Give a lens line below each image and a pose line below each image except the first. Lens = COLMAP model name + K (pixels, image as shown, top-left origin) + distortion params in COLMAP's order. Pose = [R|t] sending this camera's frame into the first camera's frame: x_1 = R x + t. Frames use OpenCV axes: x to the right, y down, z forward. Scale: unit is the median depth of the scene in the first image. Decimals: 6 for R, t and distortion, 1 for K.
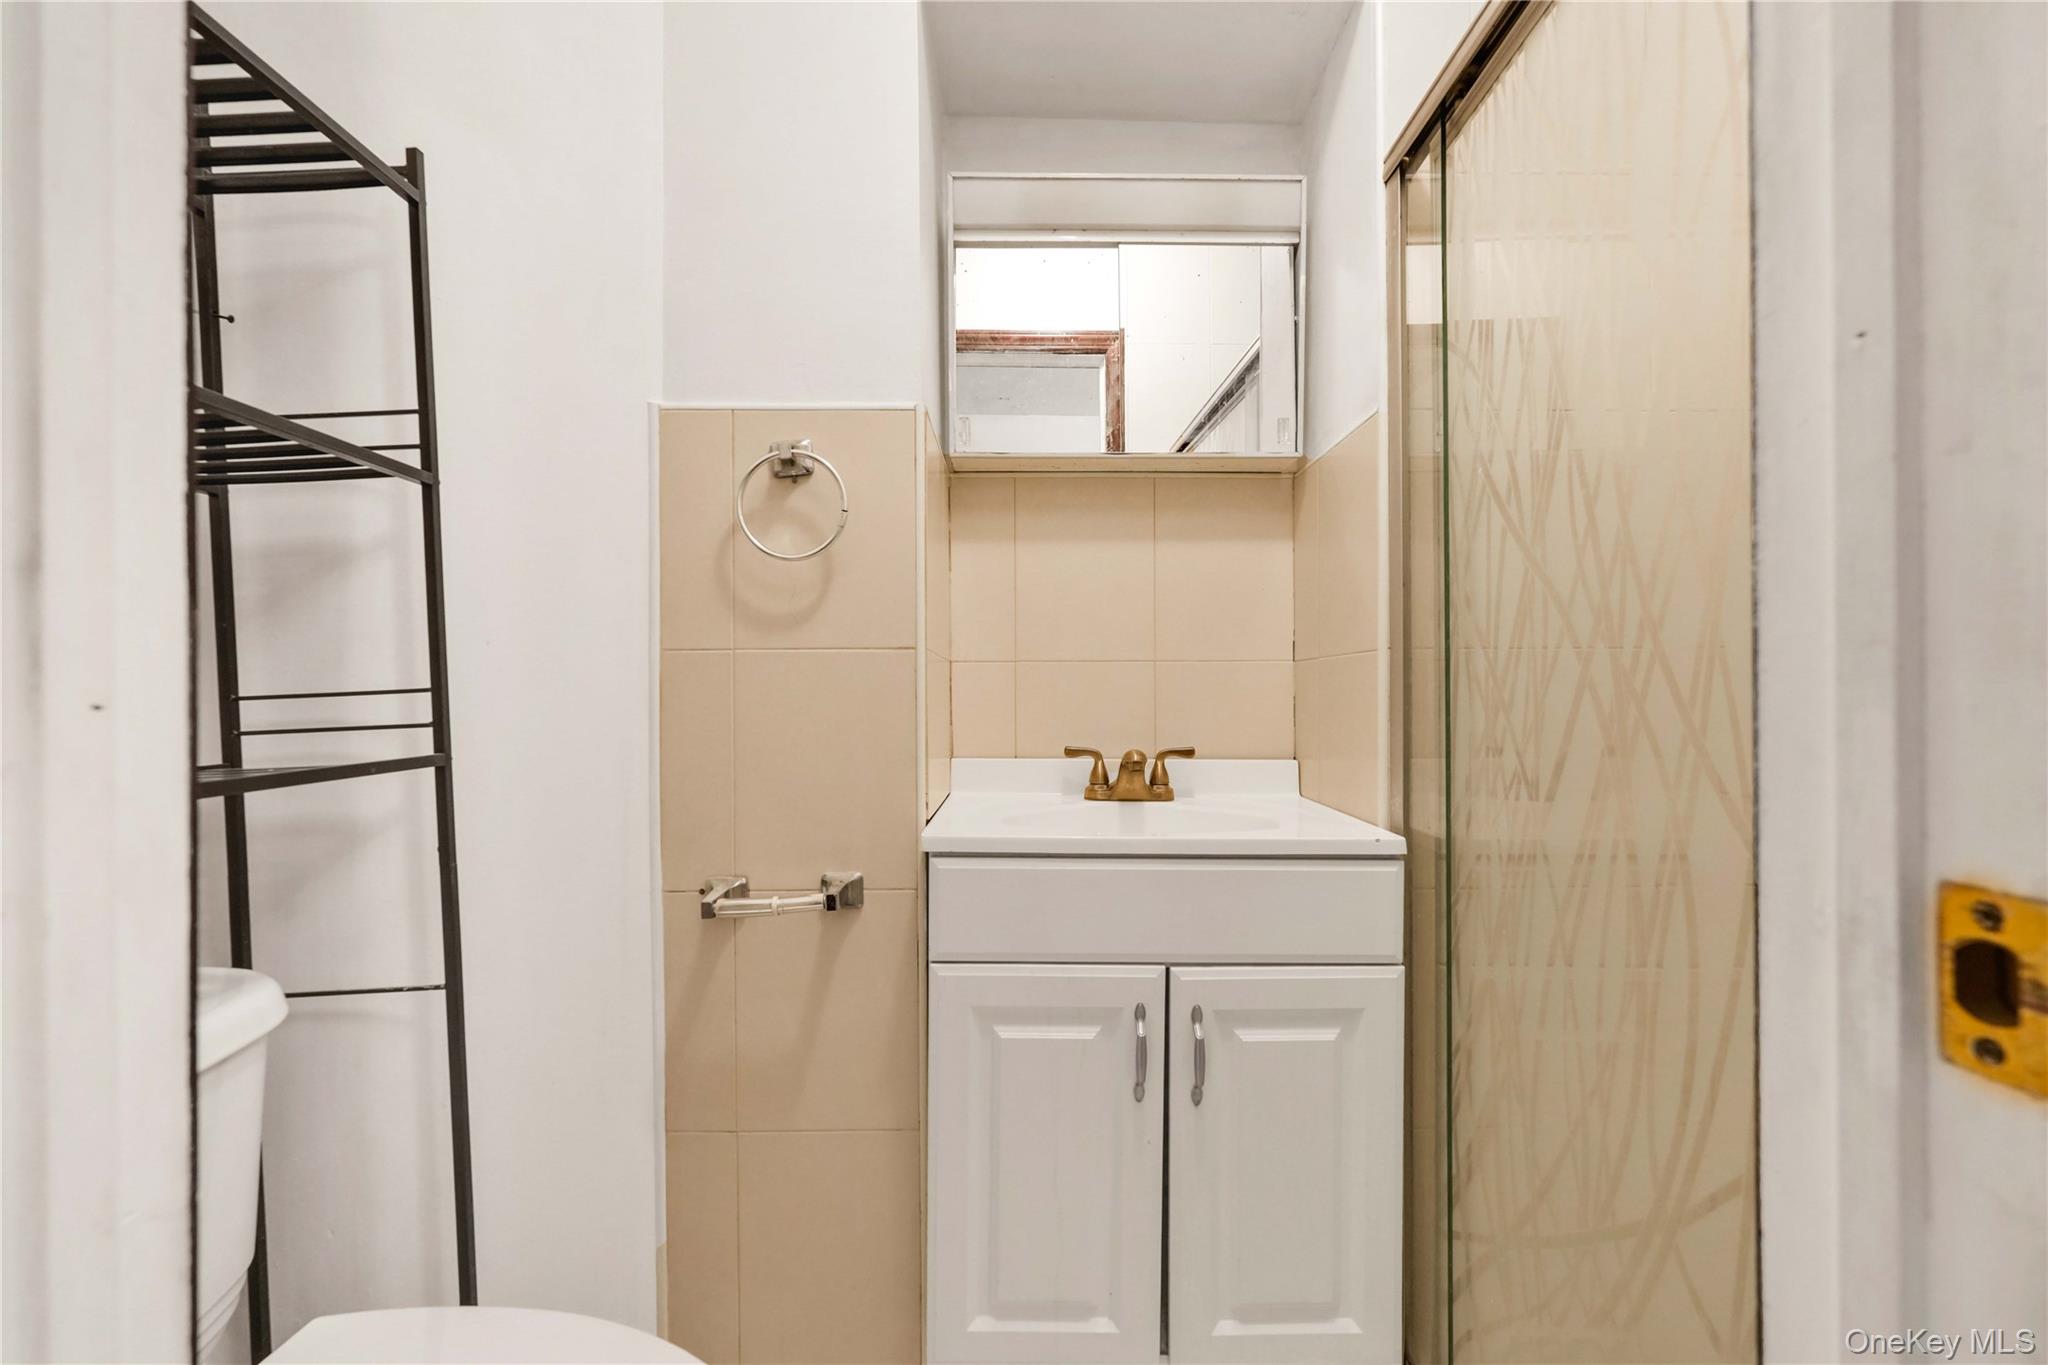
lens RADIAL K [[883.0, 0, 1032.6], [0, 883.0, 699.6], [0, 0, 1]] dist [-0.014972, 0.000433]
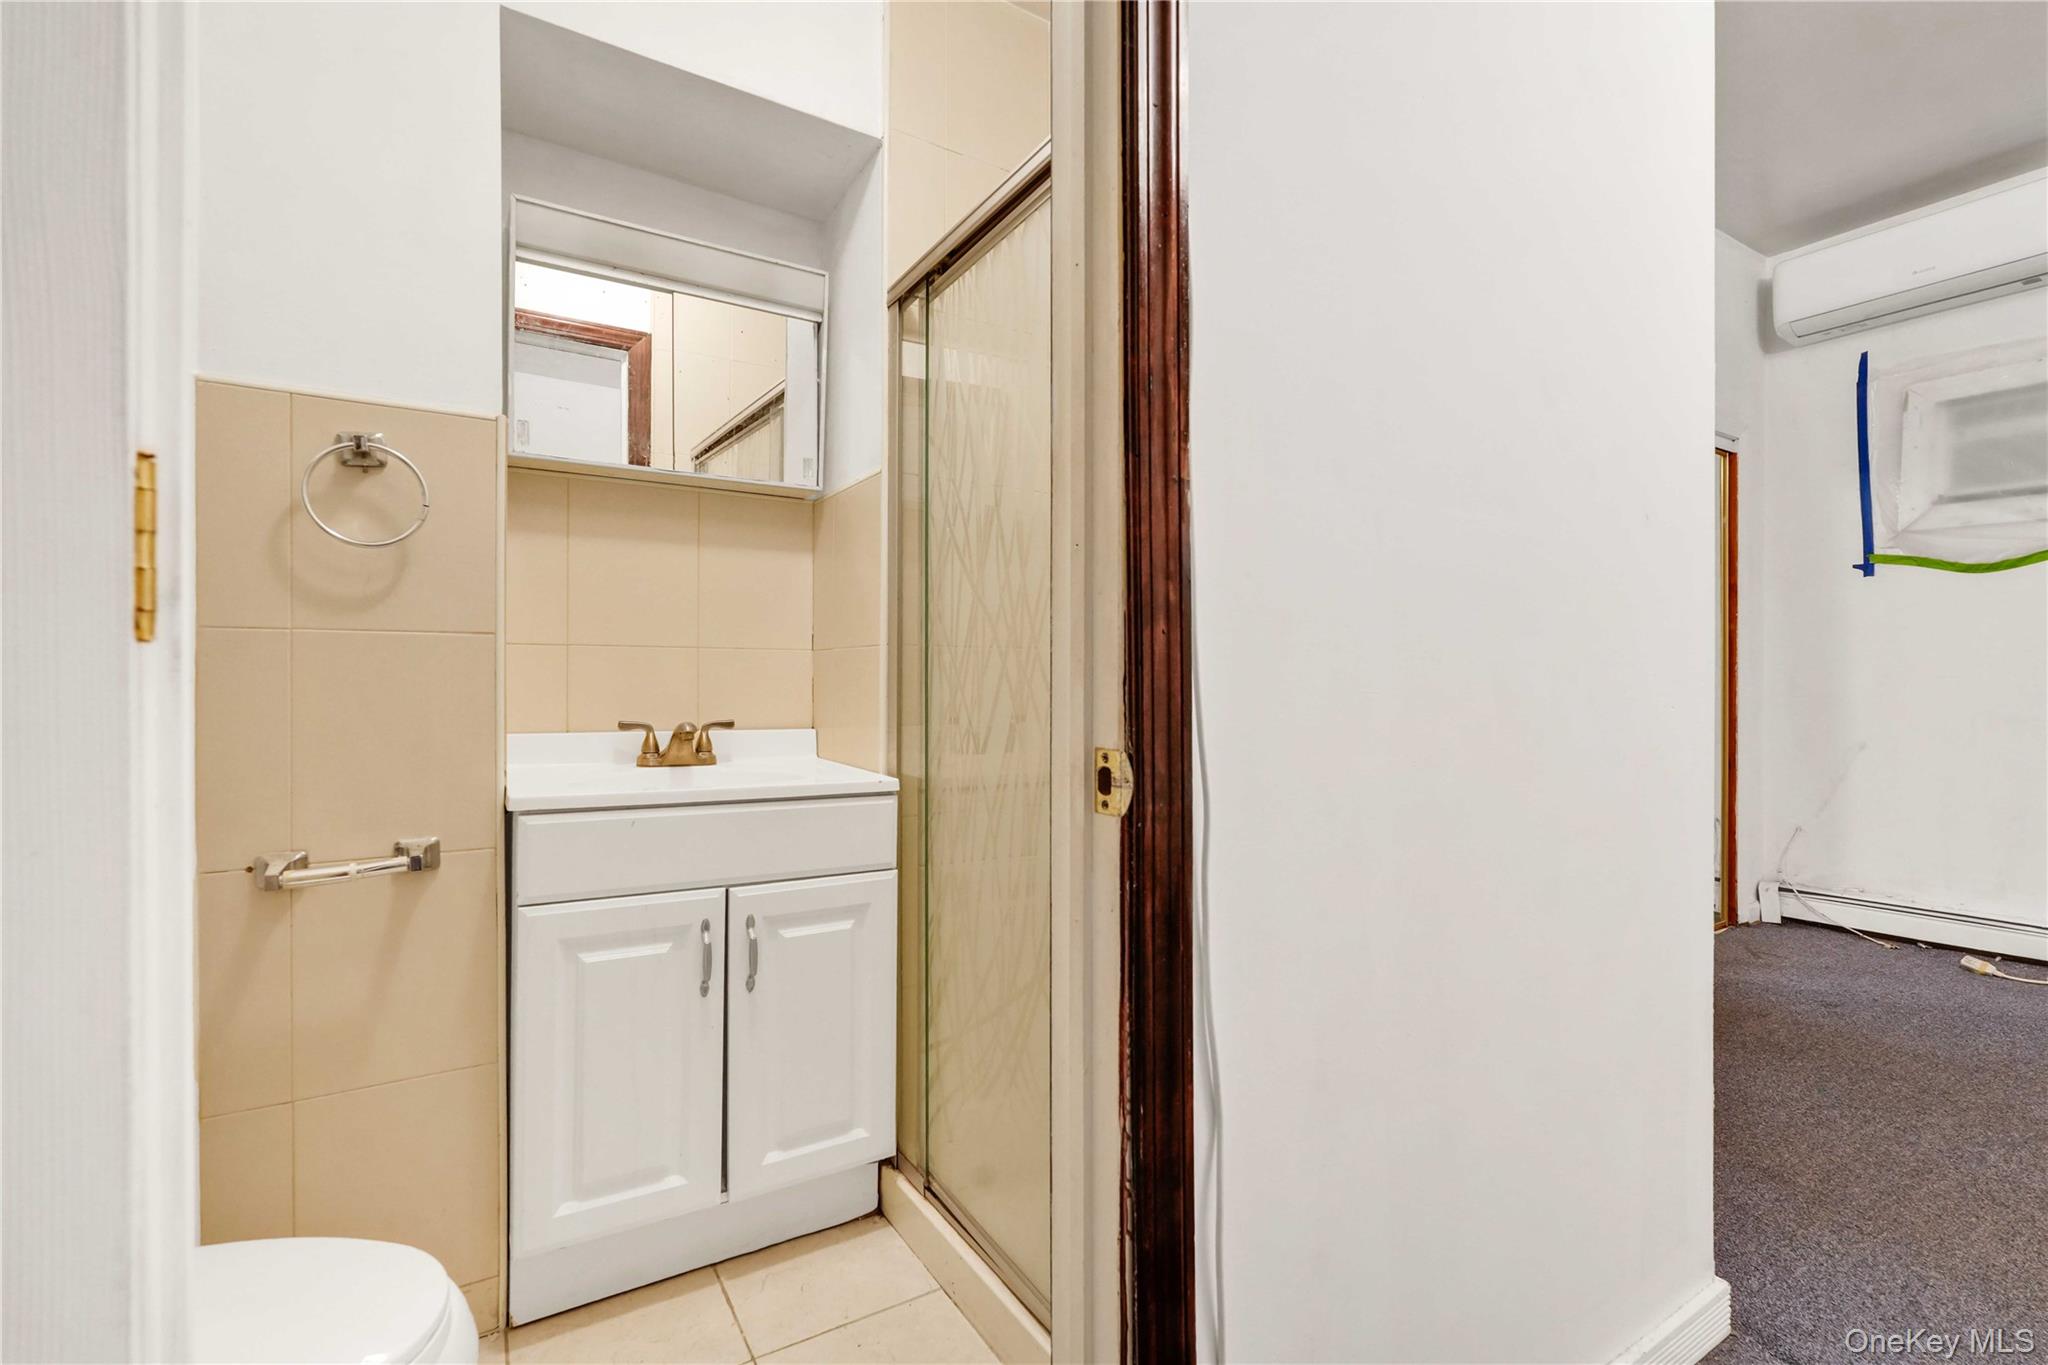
lens RADIAL K [[883.0, 0, 1025.5], [0, 883.0, 680.1], [0, 0, 1]] dist [-0.014972, 0.000433]
pose [[0.847743, 0.007142, 0.530360, -0.156986], [-0.006366, 0.999974, -0.003290, 0.000575], [-0.530370, -0.000587, 0.847766, -0.311734]]
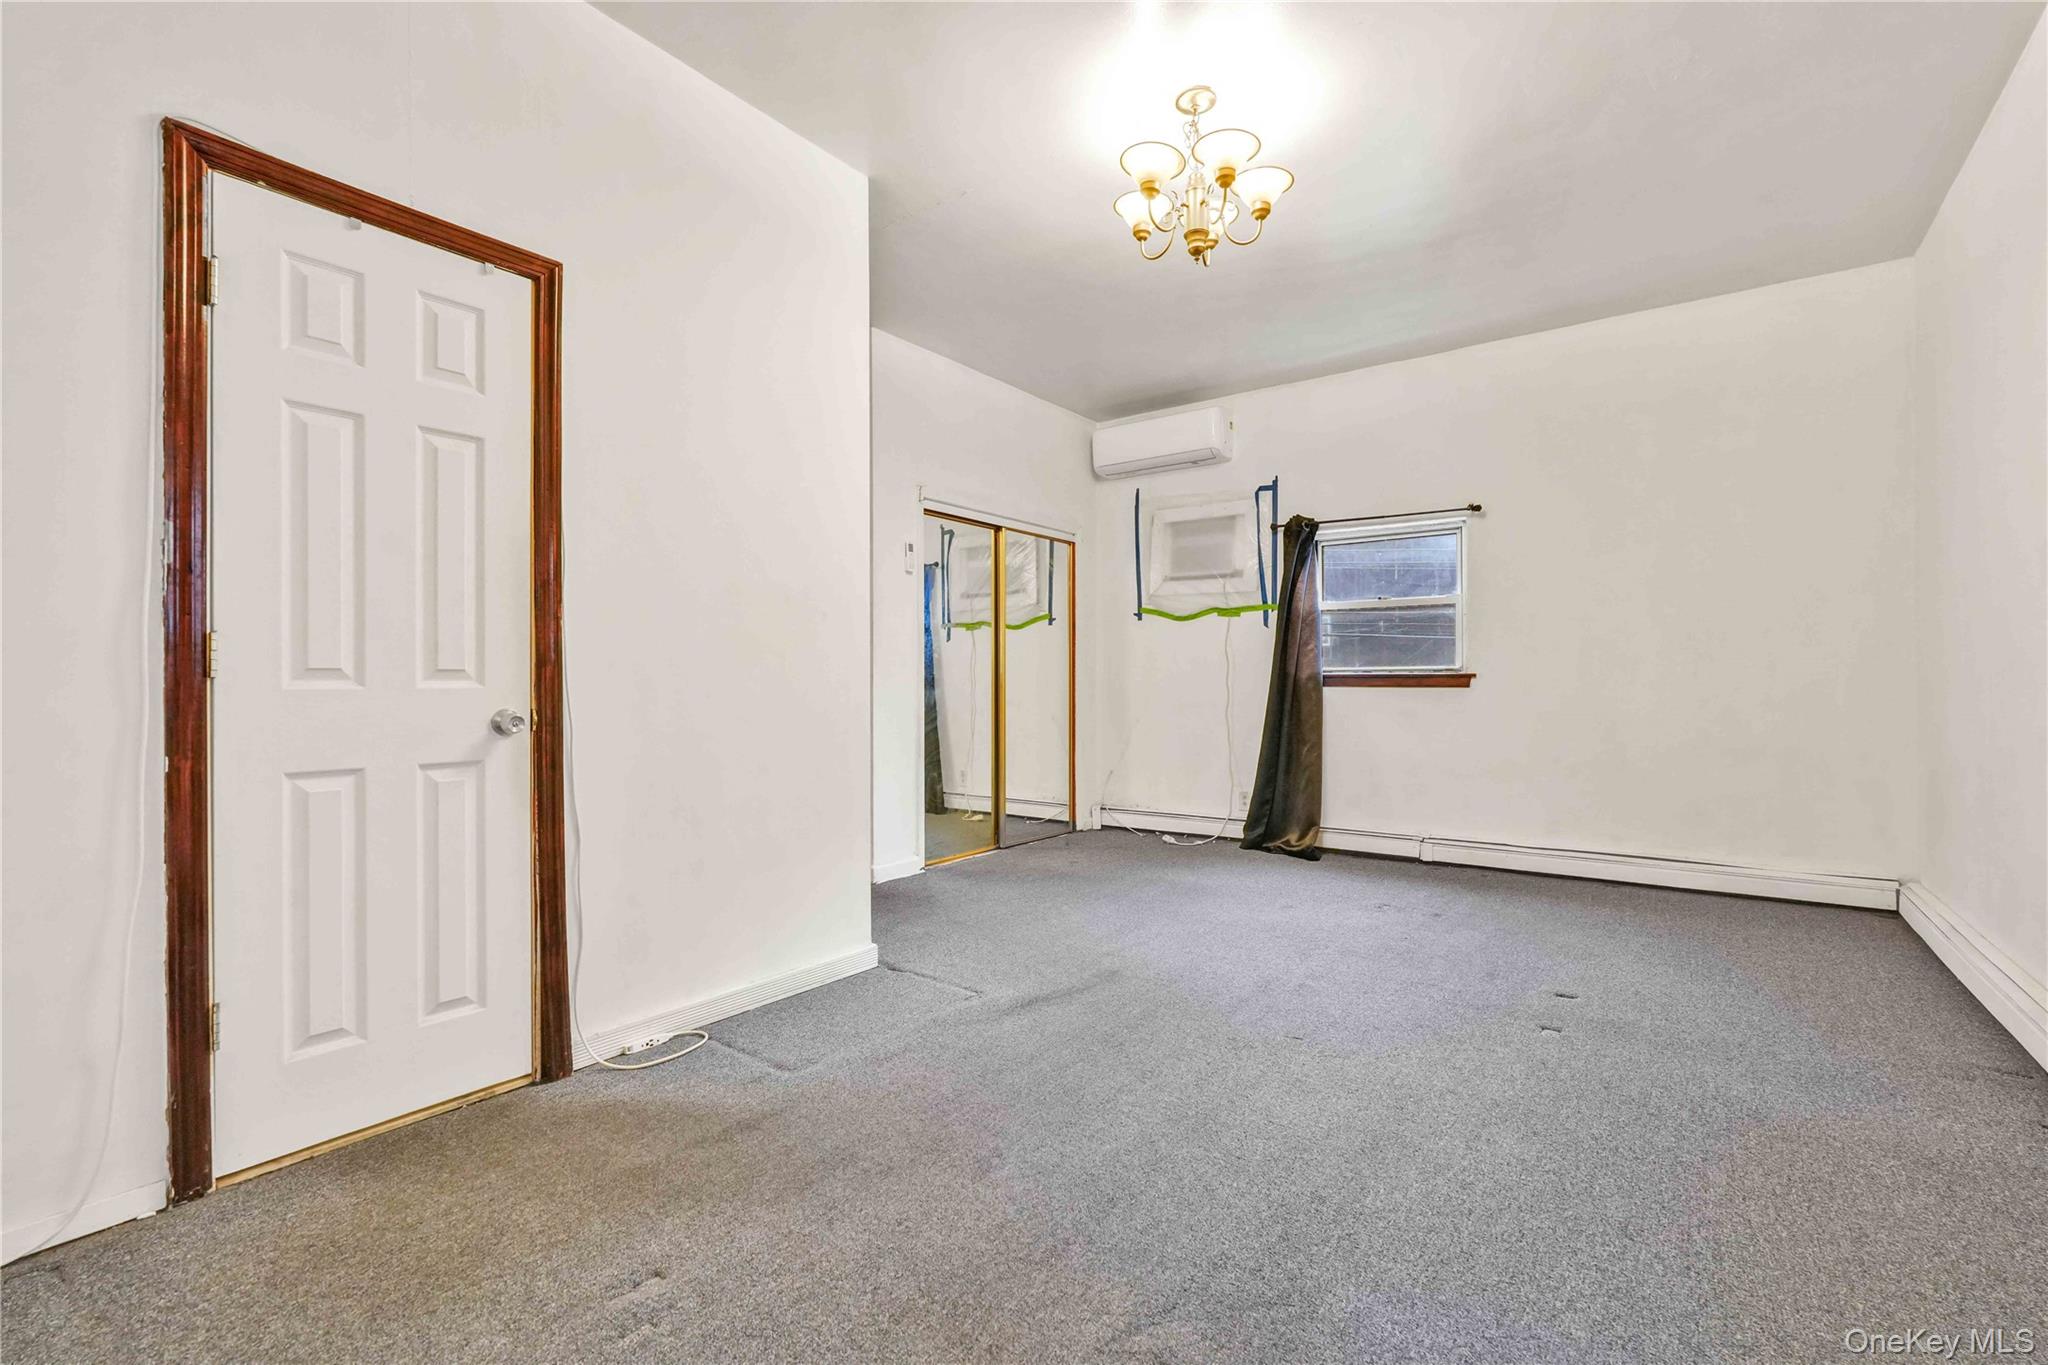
lens RADIAL K [[883.0, 0, 1014.8], [0, 883.0, 683.5], [0, 0, 1]] dist [-0.014972, 0.000433]
pose [[0.608012, 0.002812, 0.793923, -1.079619], [-0.003128, 0.999994, -0.001146, -0.016373], [-0.793921, -0.001786, 0.608018, -3.181913]]
